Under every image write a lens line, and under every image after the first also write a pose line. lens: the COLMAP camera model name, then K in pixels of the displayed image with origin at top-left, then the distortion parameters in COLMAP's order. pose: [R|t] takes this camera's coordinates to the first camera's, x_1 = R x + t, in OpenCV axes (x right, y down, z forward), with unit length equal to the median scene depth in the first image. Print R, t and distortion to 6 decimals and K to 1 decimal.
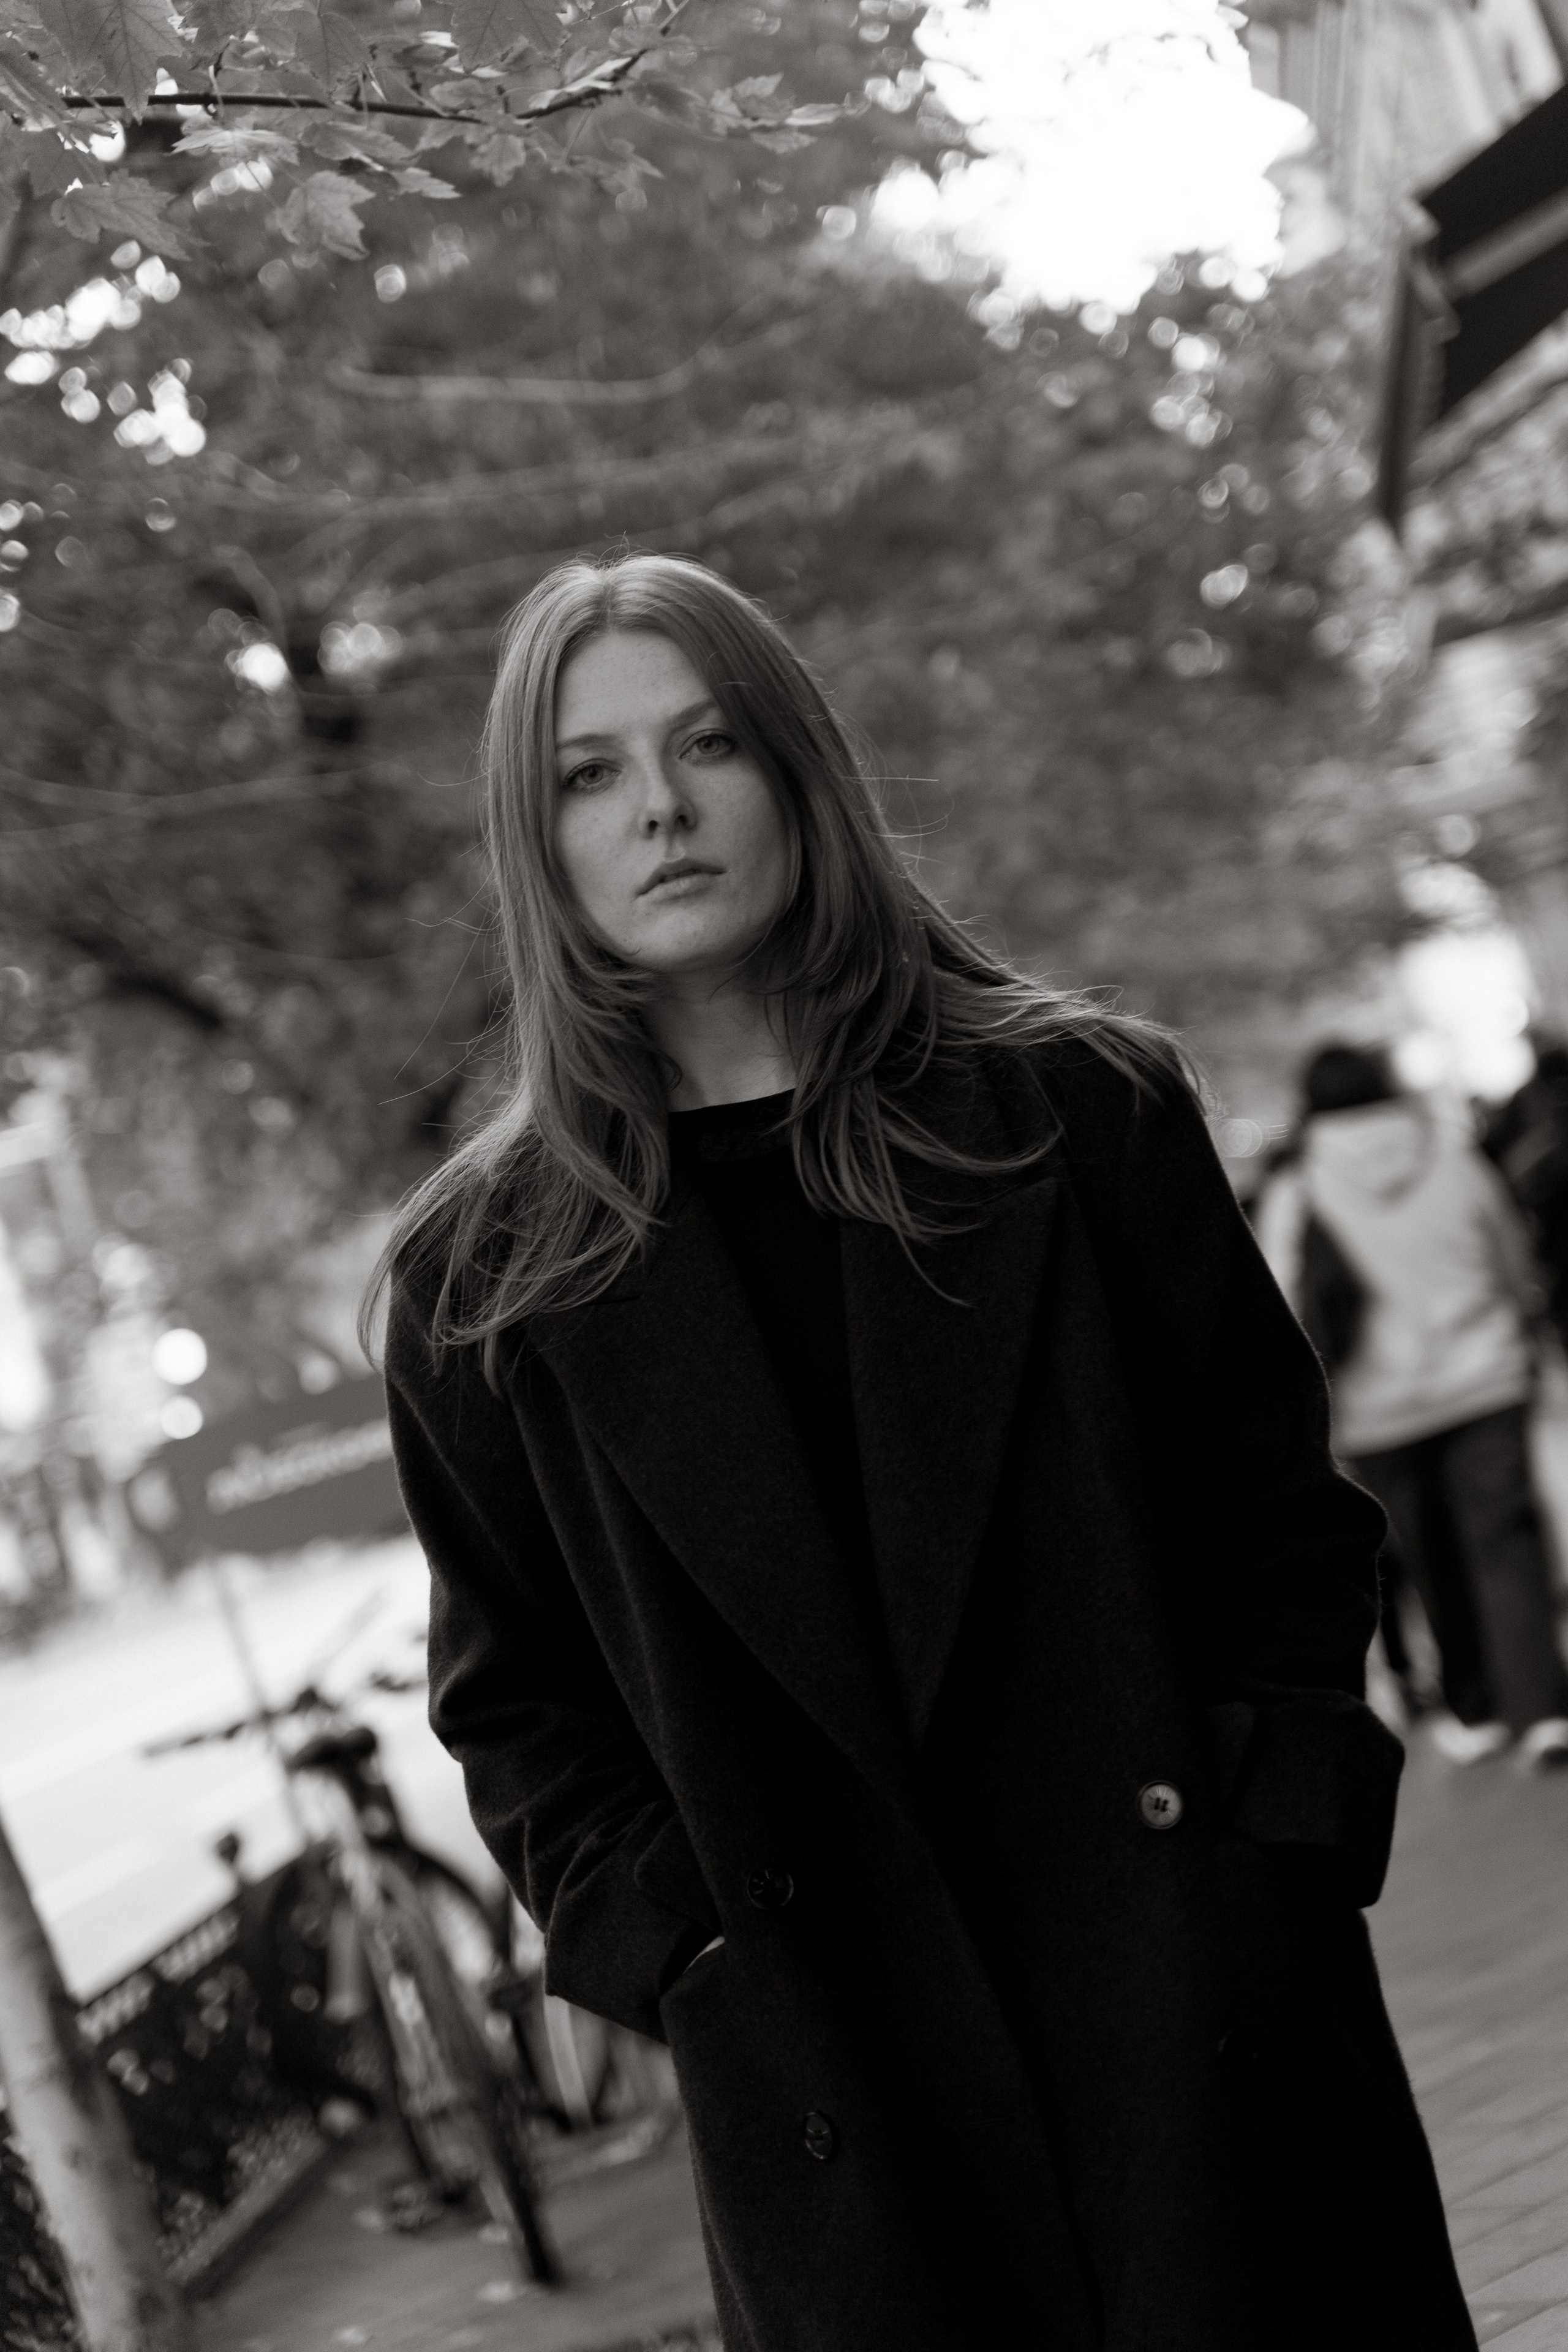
lens RADIAL K [[5232.8, 0, 795.7], [0, 5232.8, 1173.9], [0, 0, 1]] dist [0.044767, 0.000000]
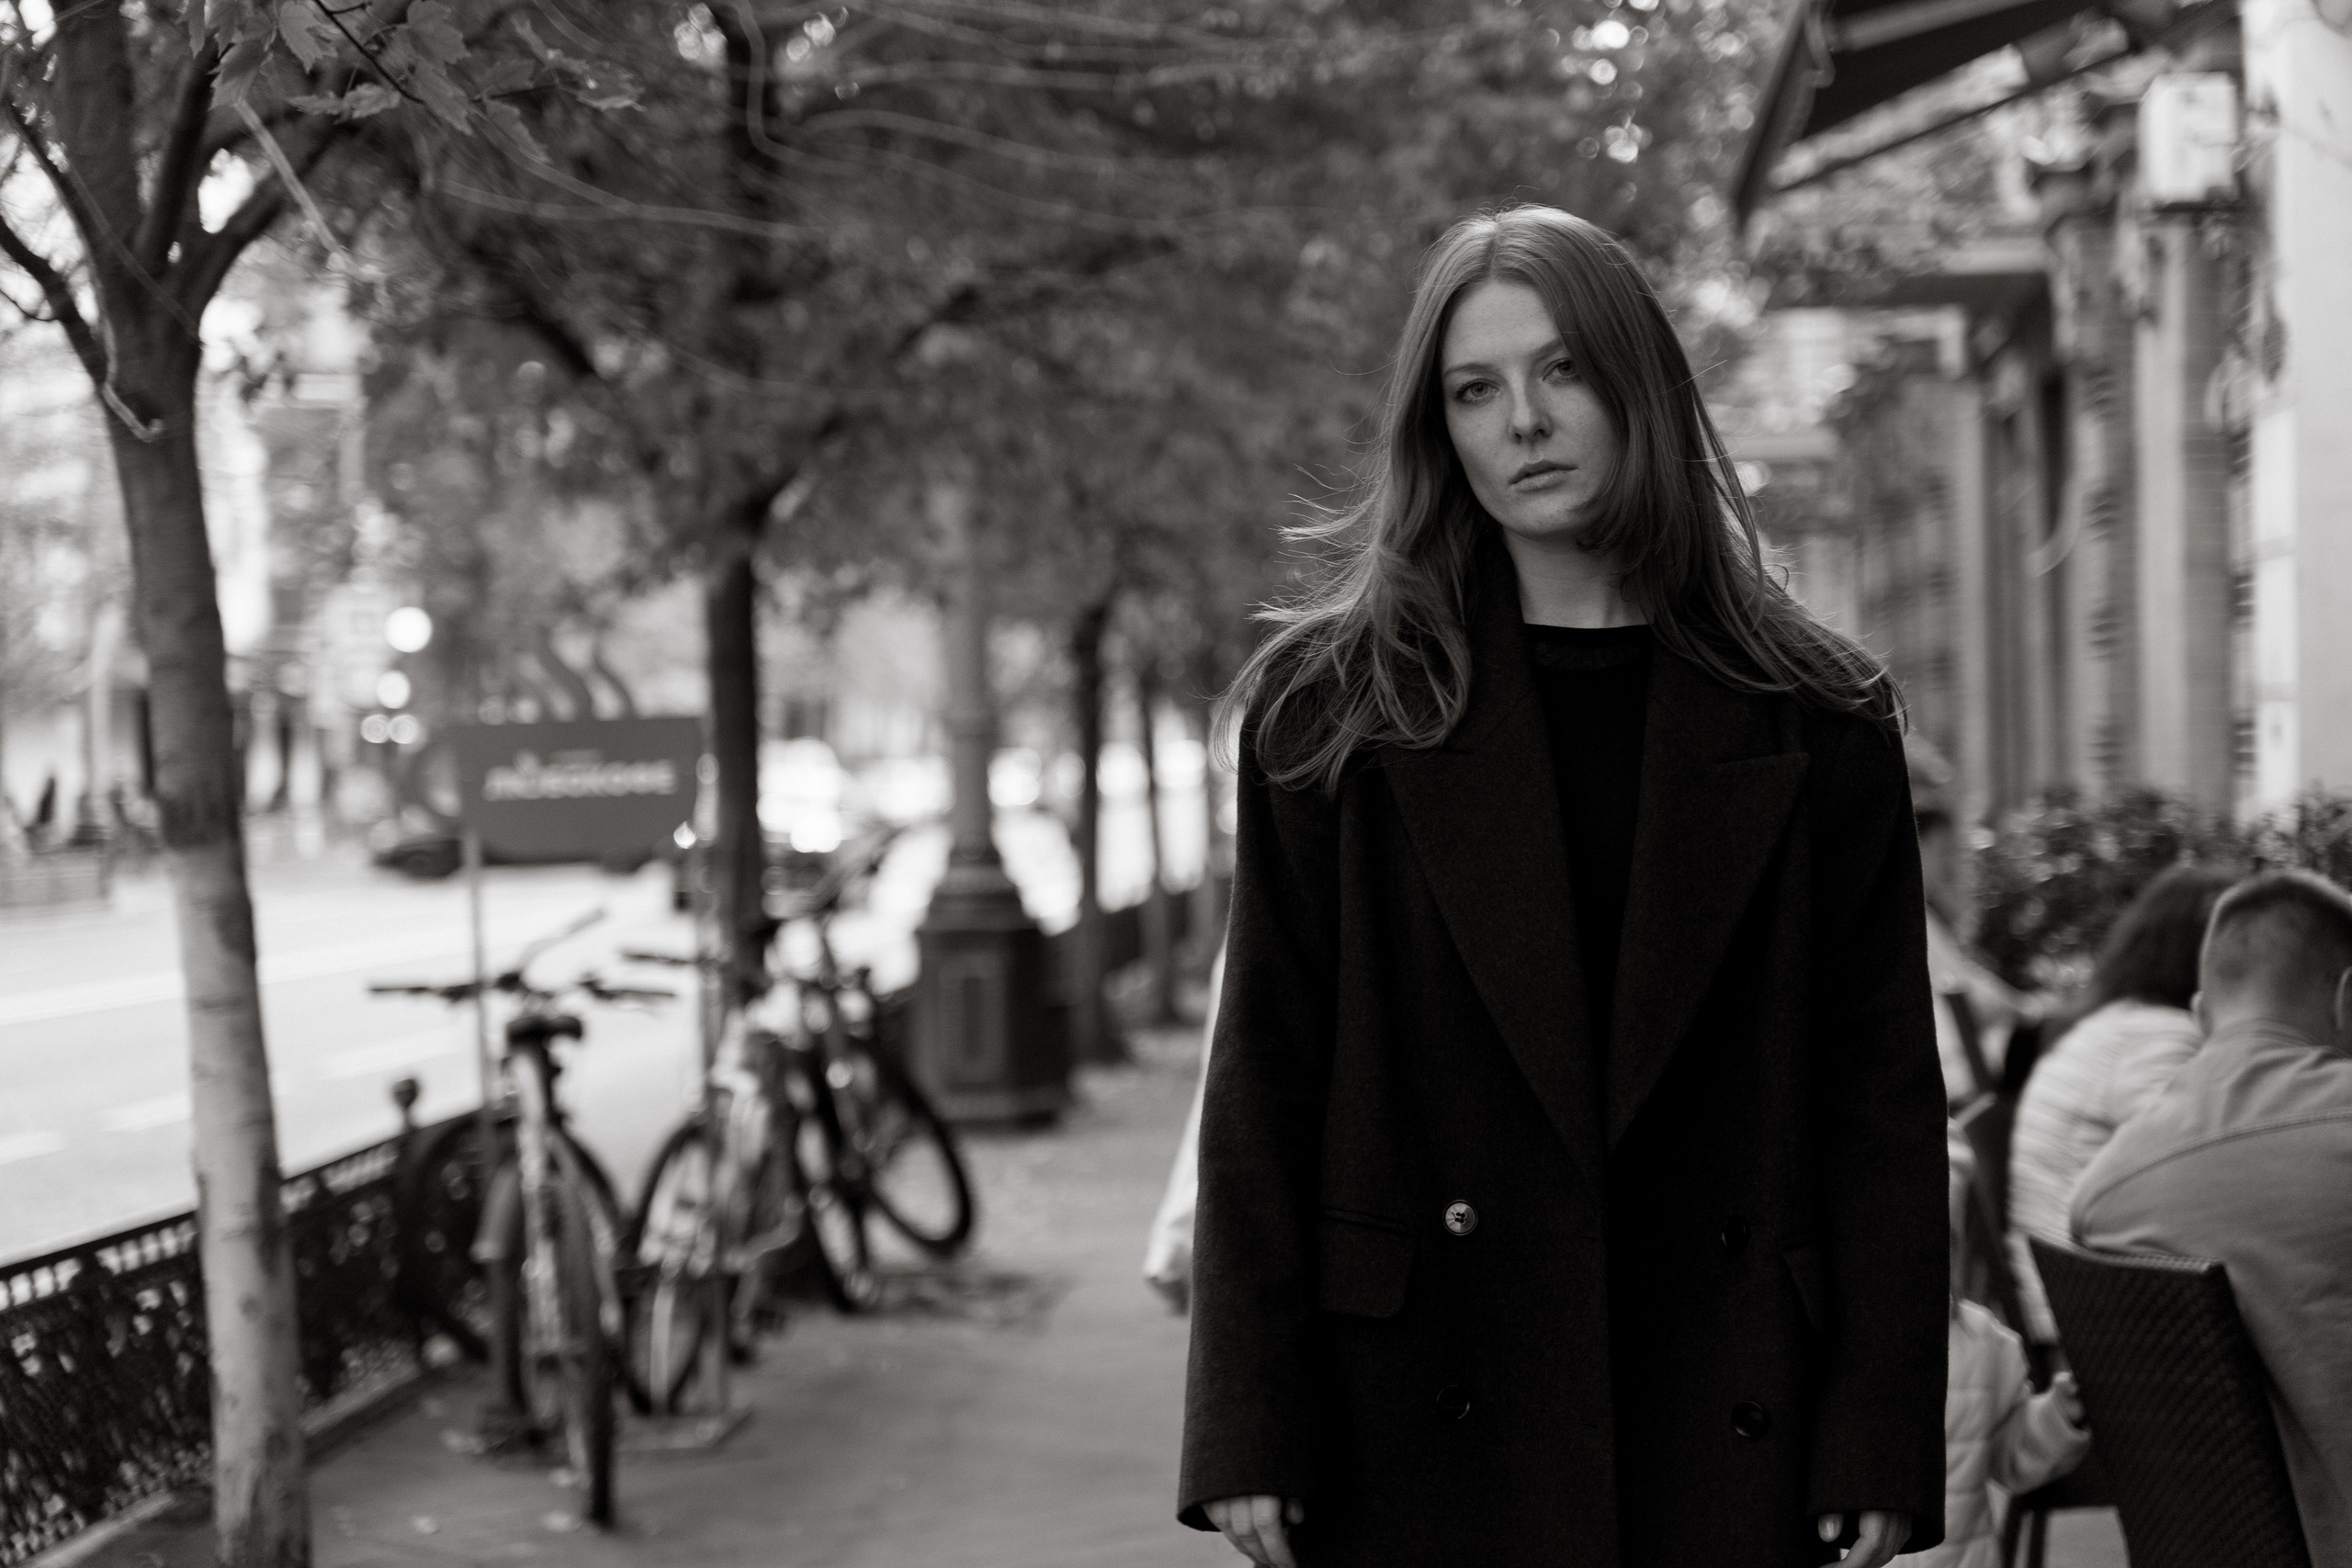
lens RADIAL K [[5232.3, 0, 1170.9], [0, 5232.3, 783.8], [0, 0, 1]] dist [0.044767, 0.000000]
pose [[0.963325, 0.266281, 0.033146, -0.007076], [-0.267135, 0.963343, 0.024667, -0.005200], [-0.025363, -0.032616, 0.999146, -0.117657]]
